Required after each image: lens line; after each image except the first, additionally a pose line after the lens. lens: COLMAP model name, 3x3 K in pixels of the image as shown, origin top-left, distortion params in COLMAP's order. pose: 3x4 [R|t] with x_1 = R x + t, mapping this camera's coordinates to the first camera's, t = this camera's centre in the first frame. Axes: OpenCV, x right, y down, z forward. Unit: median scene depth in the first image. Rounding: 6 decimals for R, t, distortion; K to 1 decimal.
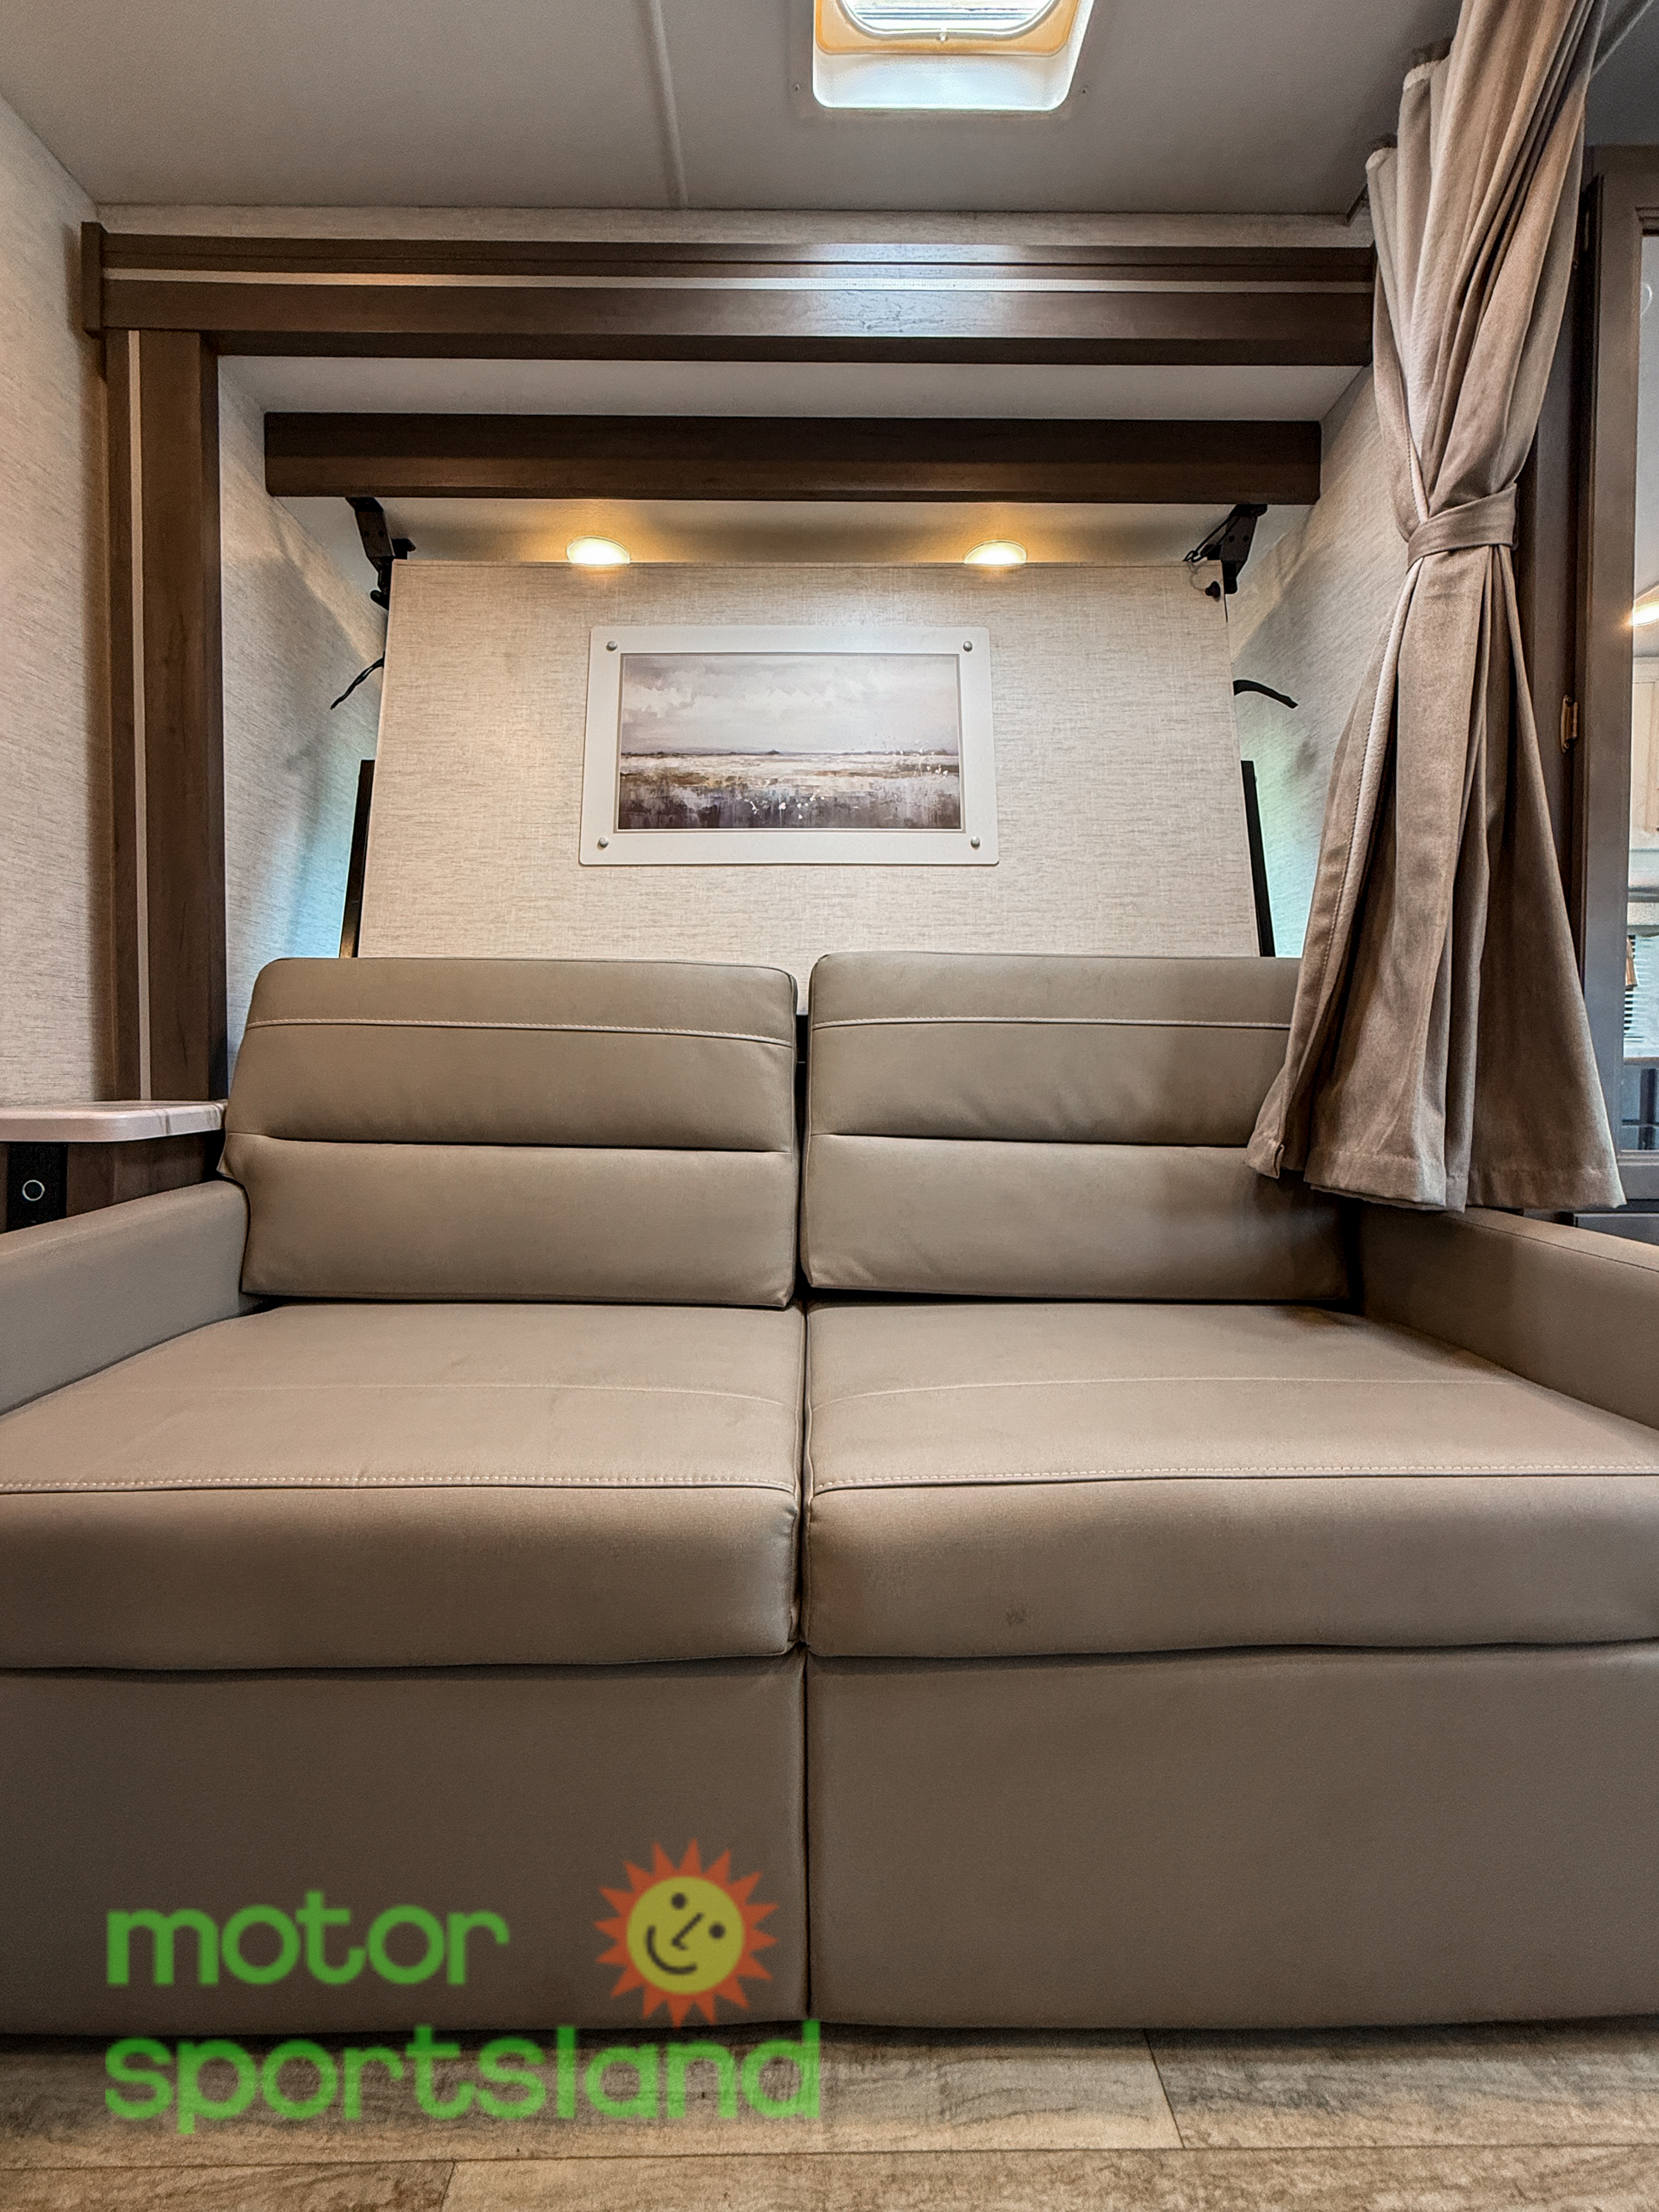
lens RADIAL K [[888.1, 0, 828.3], [0, 888.1, 1087.6], [0, 0, 1]] dist [0.000737, 0.000055]
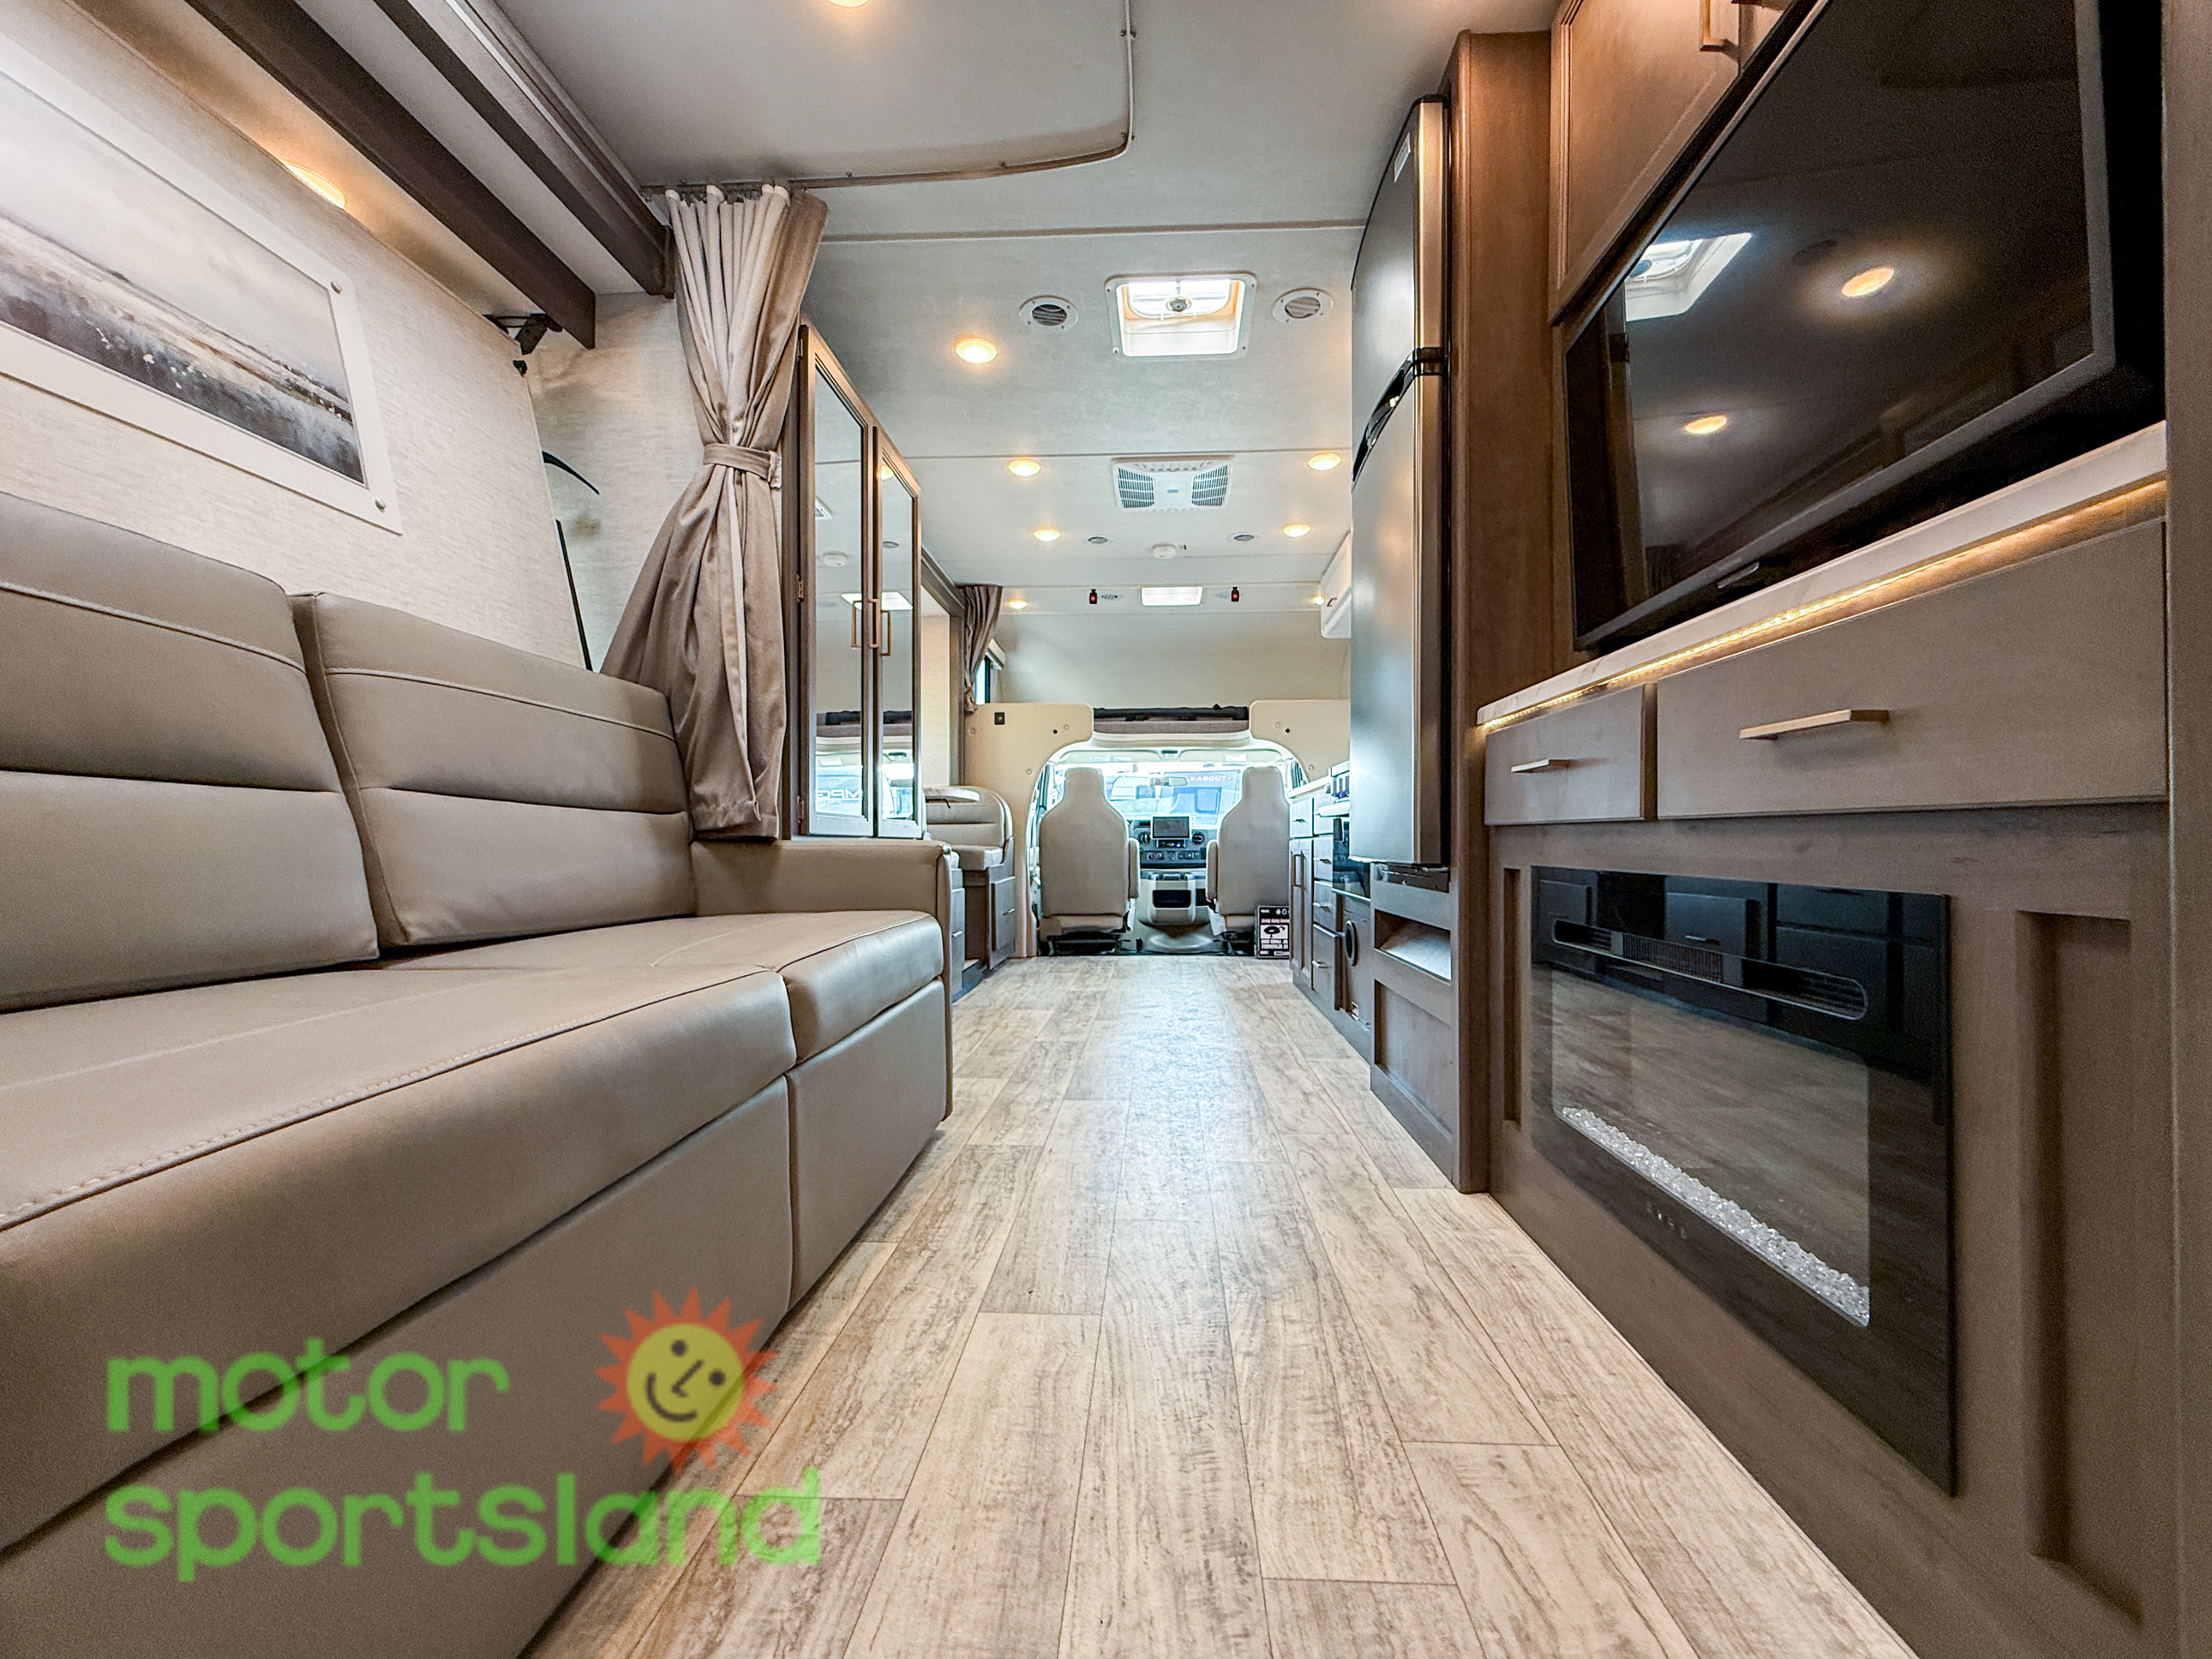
lens RADIAL K [[888.1, 0, 1121.6], [0, 888.1, 827.2], [0, 0, 1]] dist [0.000737, 0.000055]
pose [[0.057387, 0.019689, 0.998158, -0.746687], [0.030718, 0.999297, -0.021478, 0.121847], [-0.997879, 0.031894, 0.056742, 0.145369]]
